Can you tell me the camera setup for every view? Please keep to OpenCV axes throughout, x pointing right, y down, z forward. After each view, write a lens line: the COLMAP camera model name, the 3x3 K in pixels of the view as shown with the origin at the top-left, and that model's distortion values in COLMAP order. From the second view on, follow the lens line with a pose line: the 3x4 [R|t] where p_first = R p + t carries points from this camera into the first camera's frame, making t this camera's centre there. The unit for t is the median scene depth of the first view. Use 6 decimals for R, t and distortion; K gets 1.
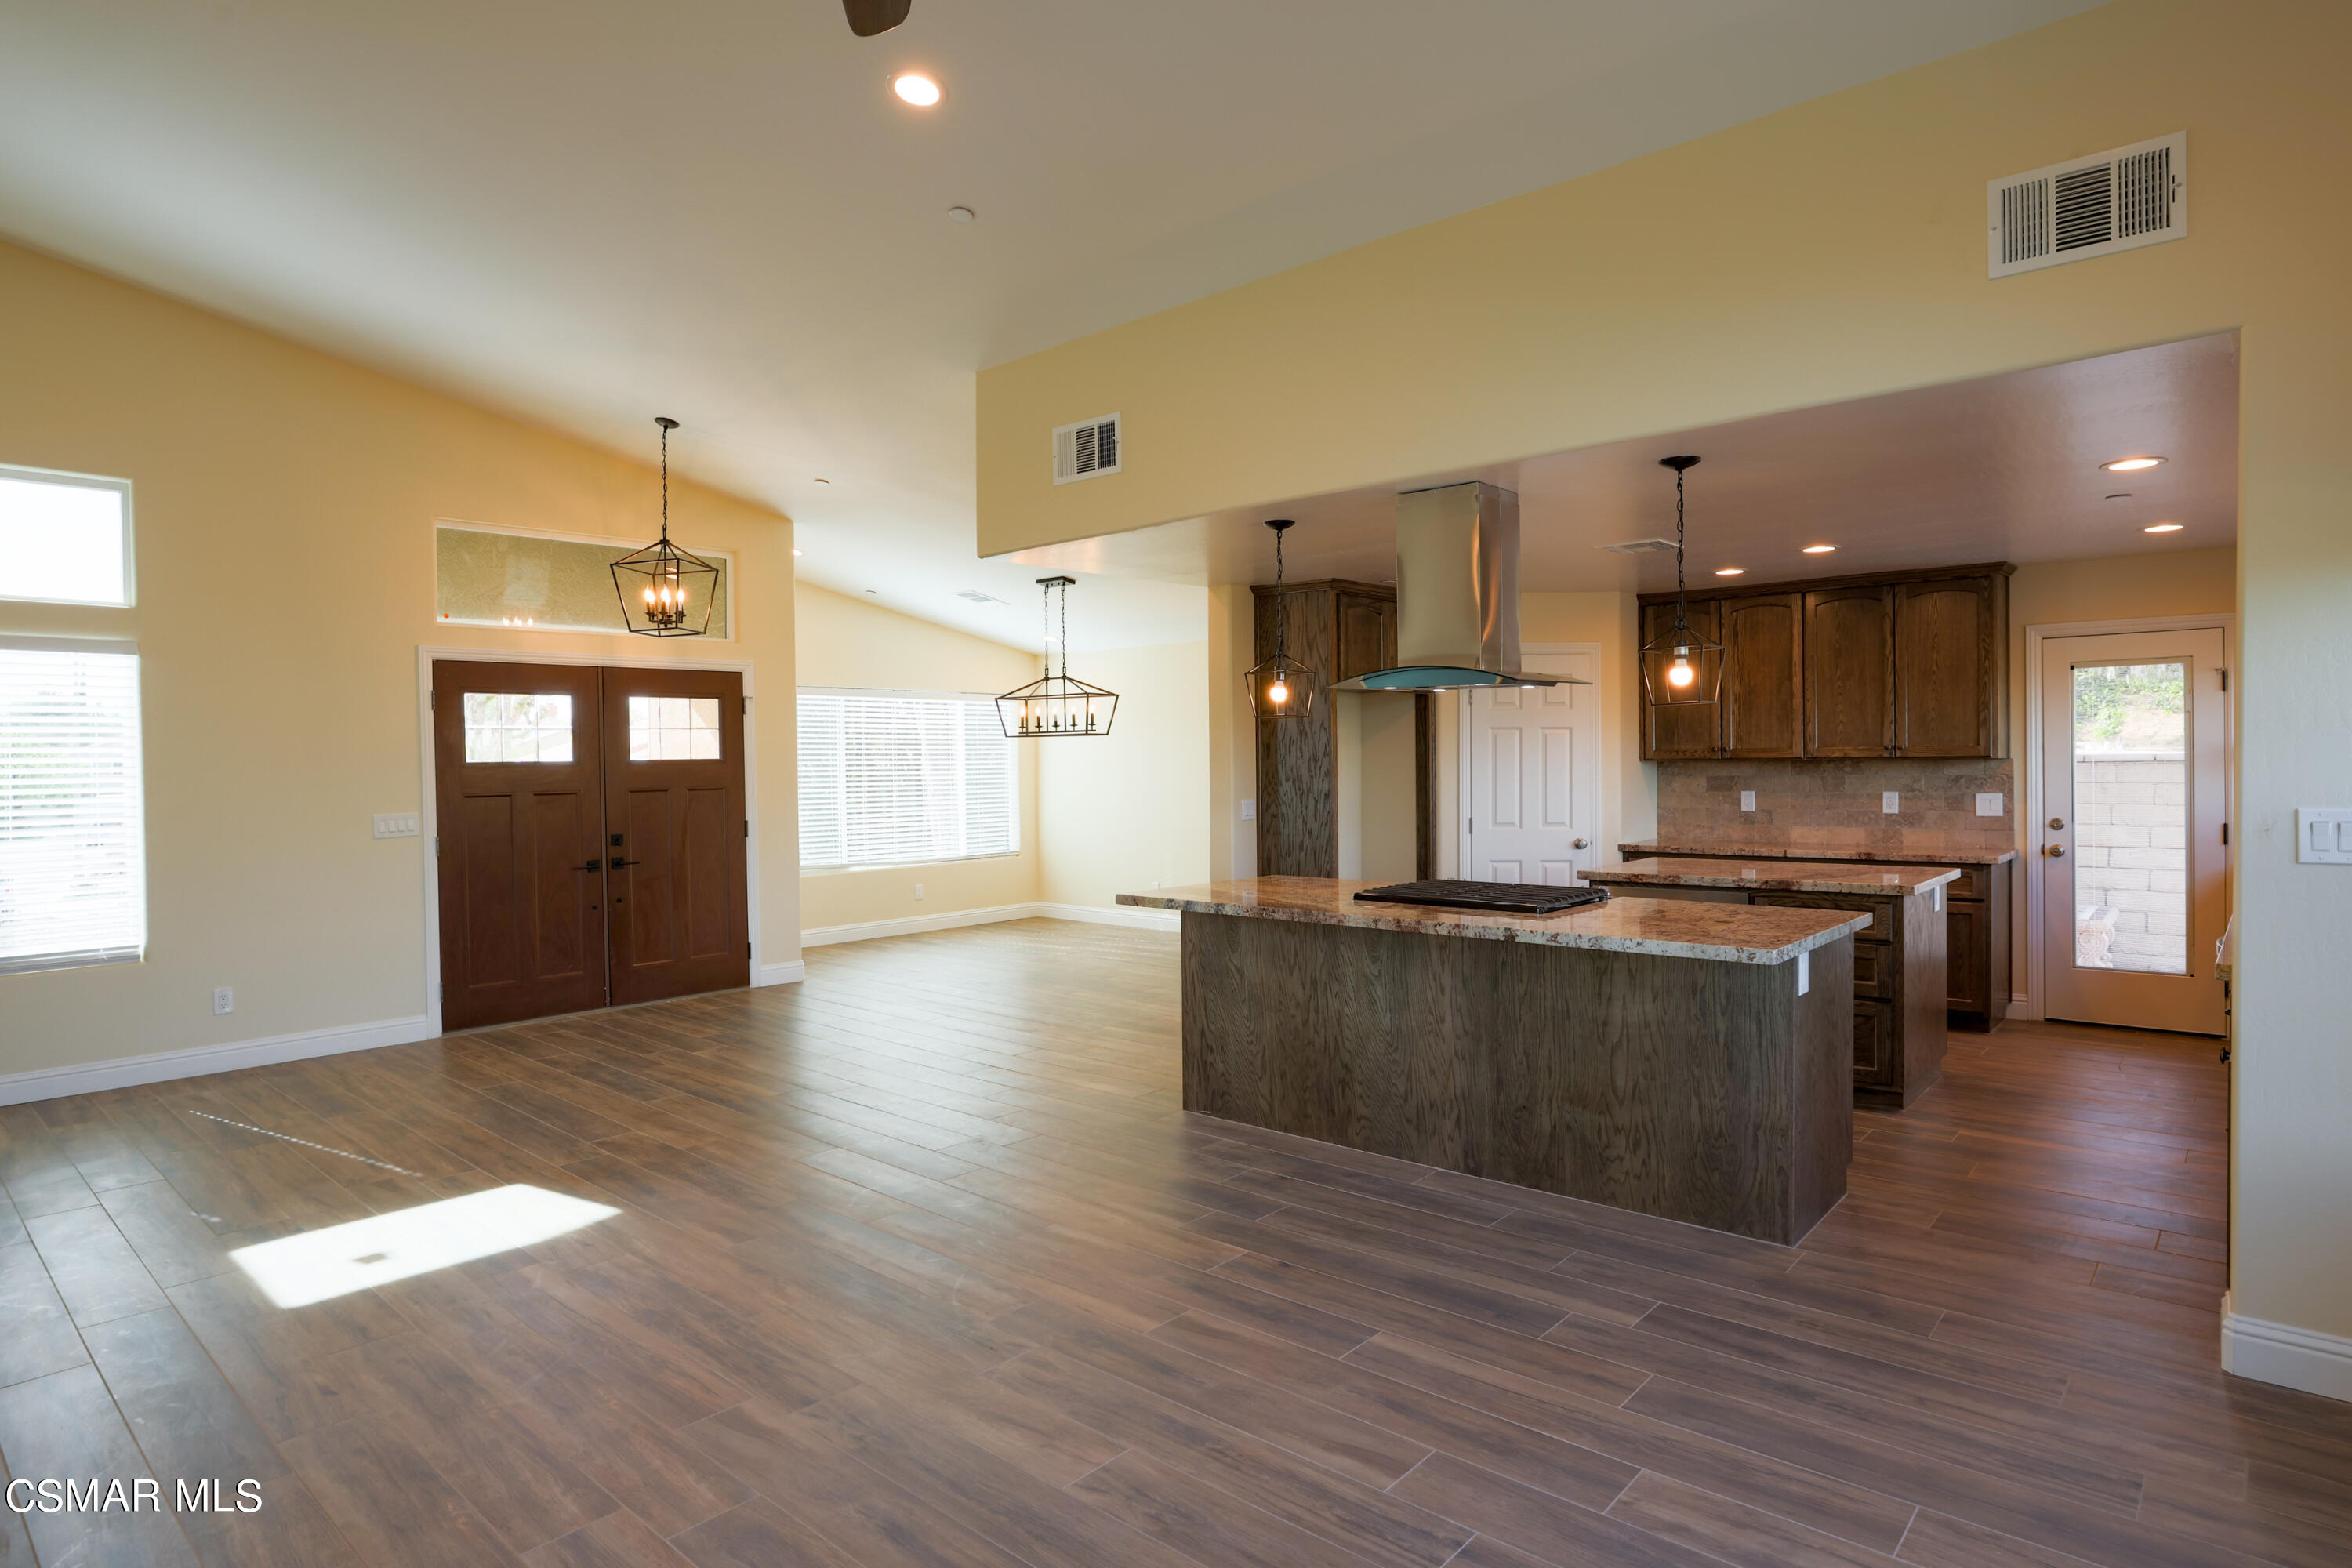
lens RADIAL K [[1281.6, 0, 1174.0], [0, 1281.6, 776.8], [0, 0, 1]] dist [-0.034064, 0.012429]
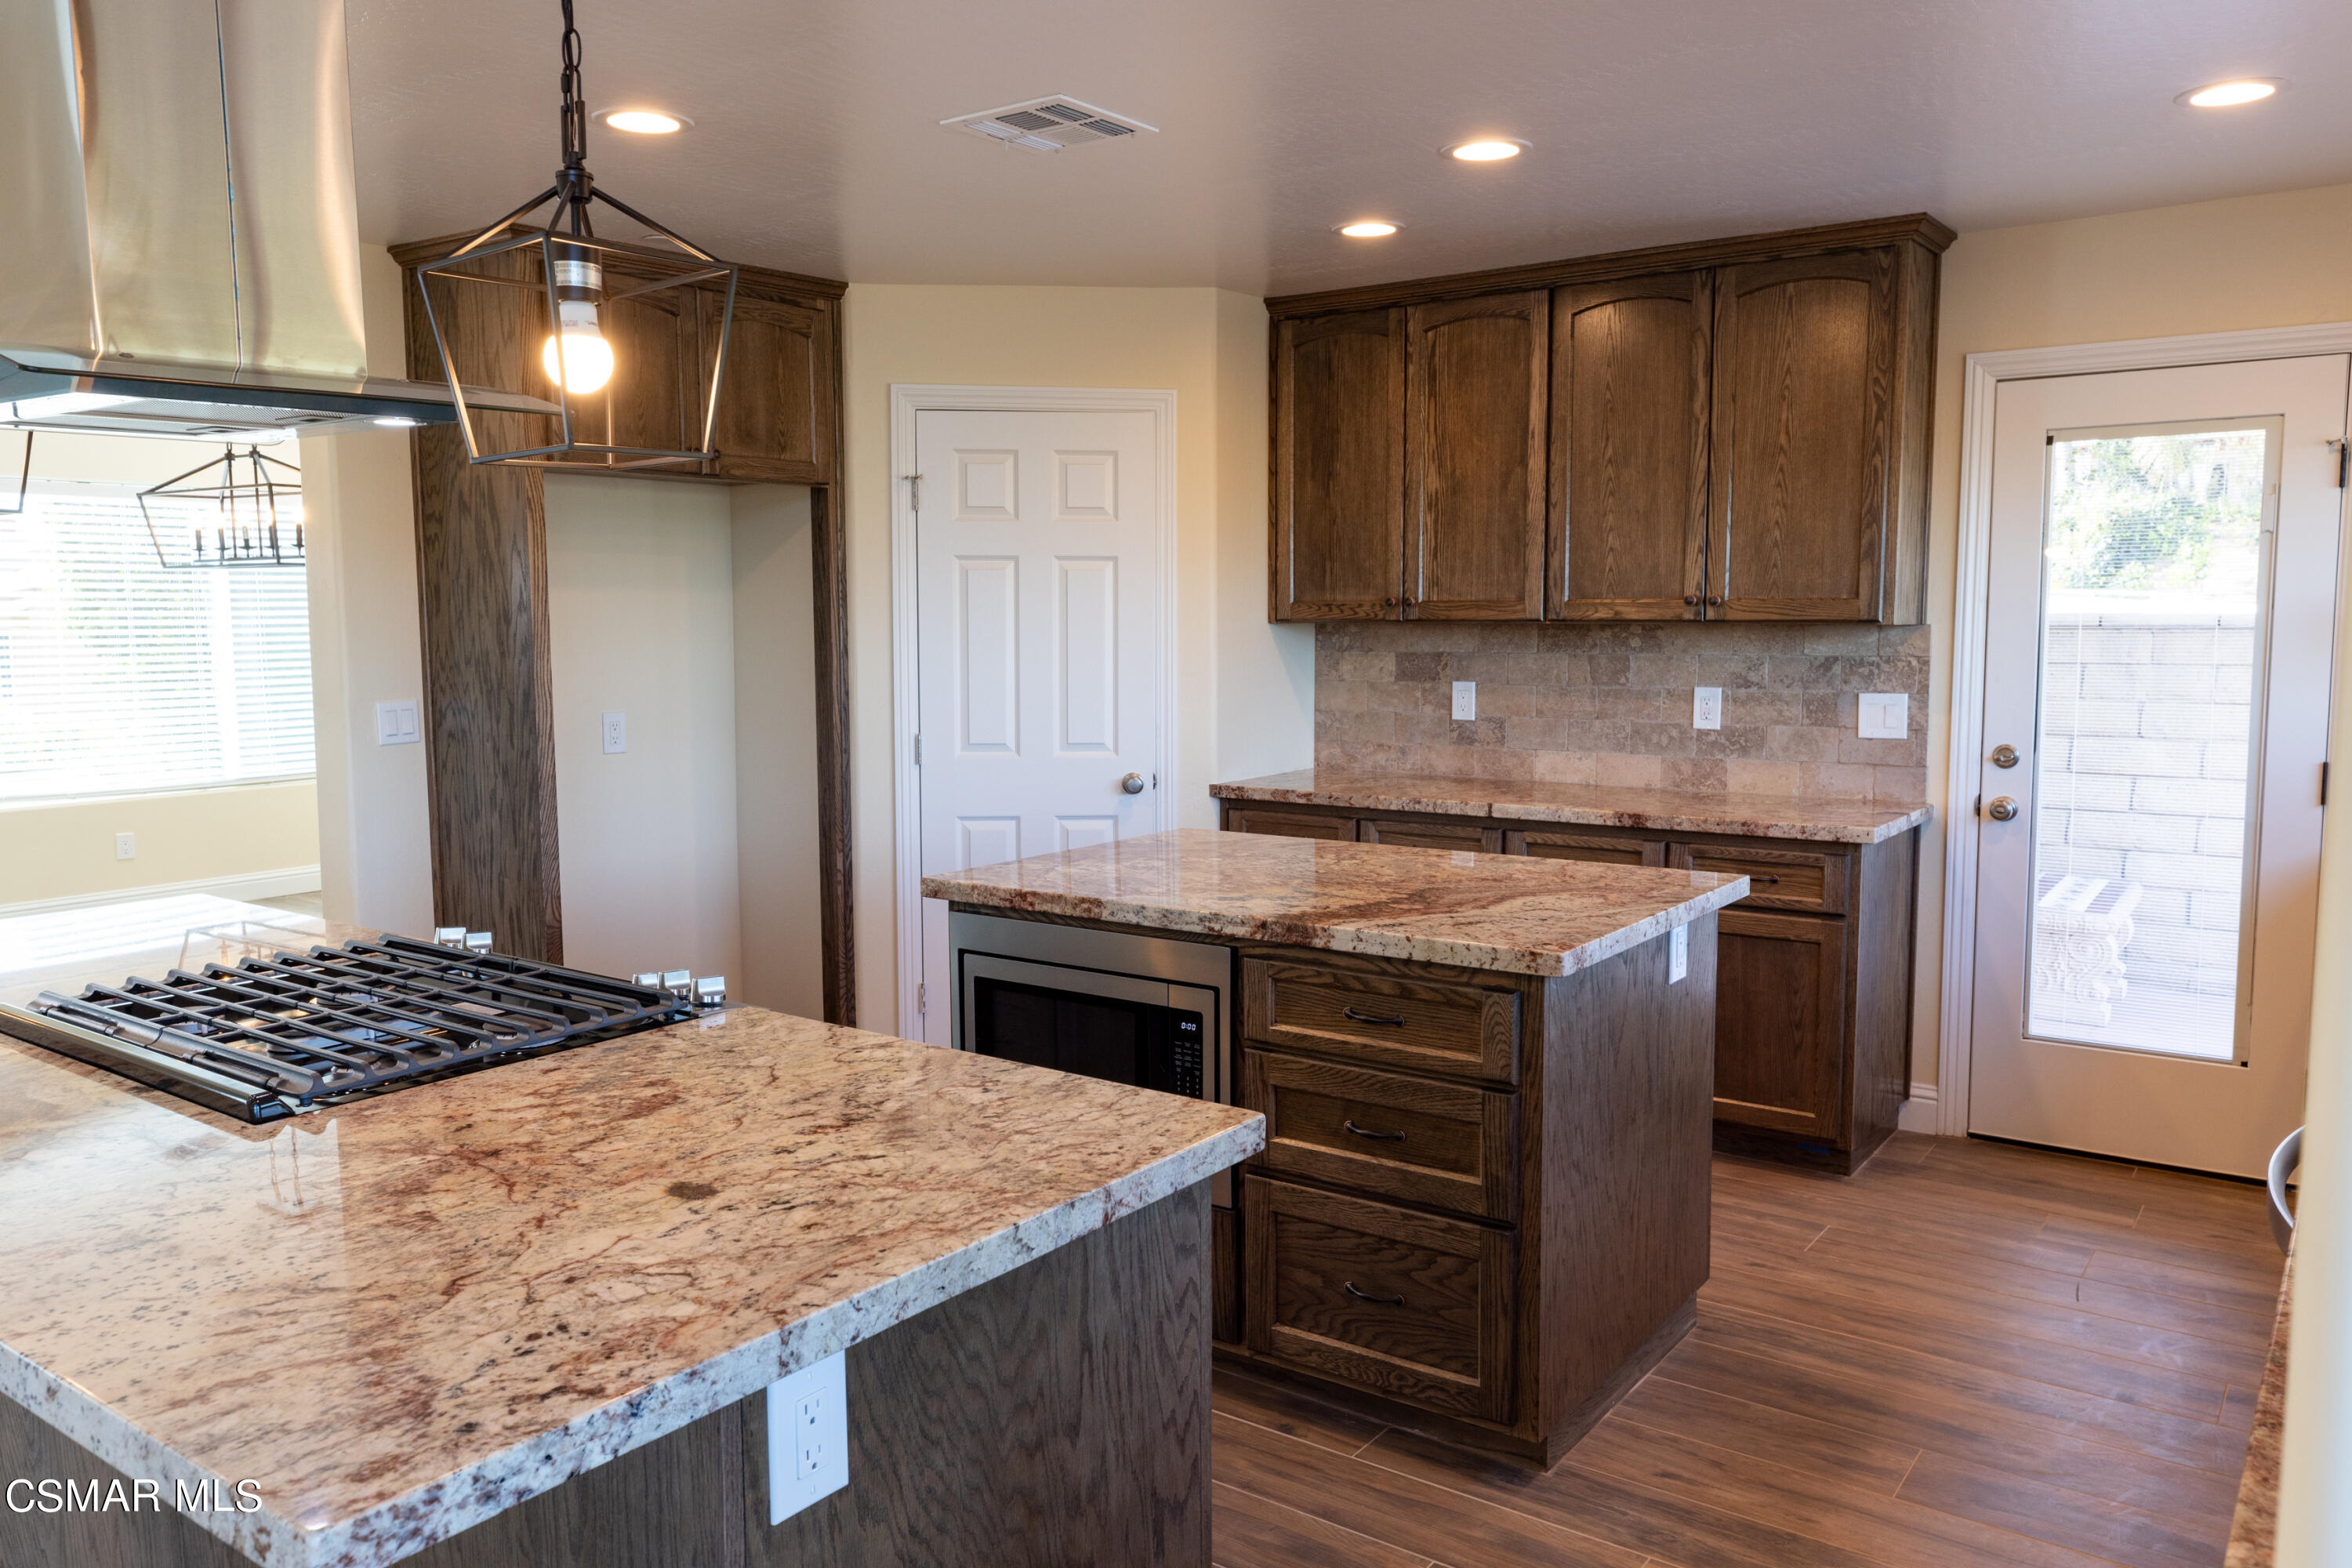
lens RADIAL K [[1703.2, 0, 1161.0], [0, 1703.2, 775.7], [0, 0, 1]] dist [0.007900, -0.003367]
pose [[0.995777, -0.002805, 0.091758, 0.324503], [-0.005082, 0.996315, 0.085618, -0.012171], [-0.091660, -0.085723, 0.992094, 0.384066]]
